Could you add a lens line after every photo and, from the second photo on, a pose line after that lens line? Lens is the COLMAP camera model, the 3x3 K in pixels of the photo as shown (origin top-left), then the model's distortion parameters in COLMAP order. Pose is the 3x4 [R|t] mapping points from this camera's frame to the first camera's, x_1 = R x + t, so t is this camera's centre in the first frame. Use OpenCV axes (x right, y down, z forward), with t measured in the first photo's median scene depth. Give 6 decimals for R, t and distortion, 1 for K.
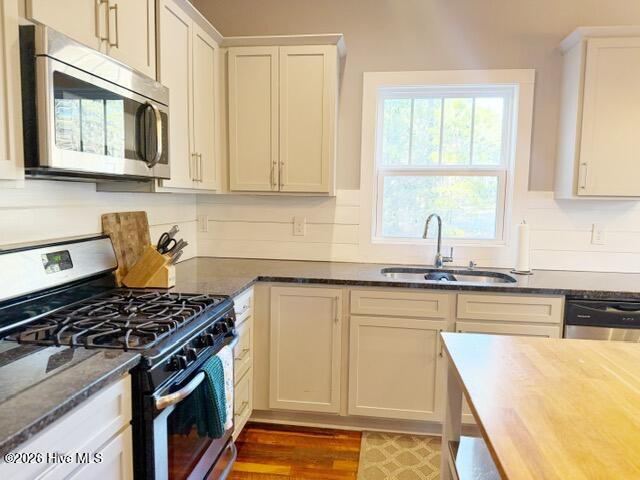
lens RADIAL K [[461.6, 0, 320.0], [0, 461.6, 240.0], [0, 0, 1]] dist [0.059086, -0.071716]
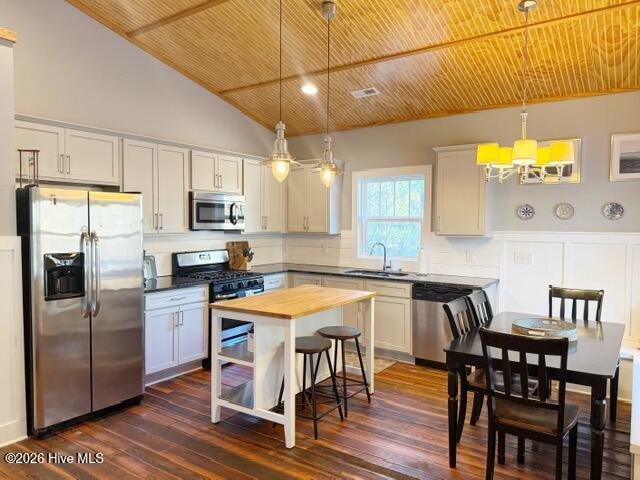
lens RADIAL K [[461.6, 0, 320.0], [0, 461.6, 240.0], [0, 0, 1]] dist [0.059086, -0.071716]
pose [[0.885093, 0.002833, -0.465405, 1.094681], [-0.032808, 0.997874, -0.056320, 0.056974], [0.464256, 0.065118, 0.883304, -0.961716]]
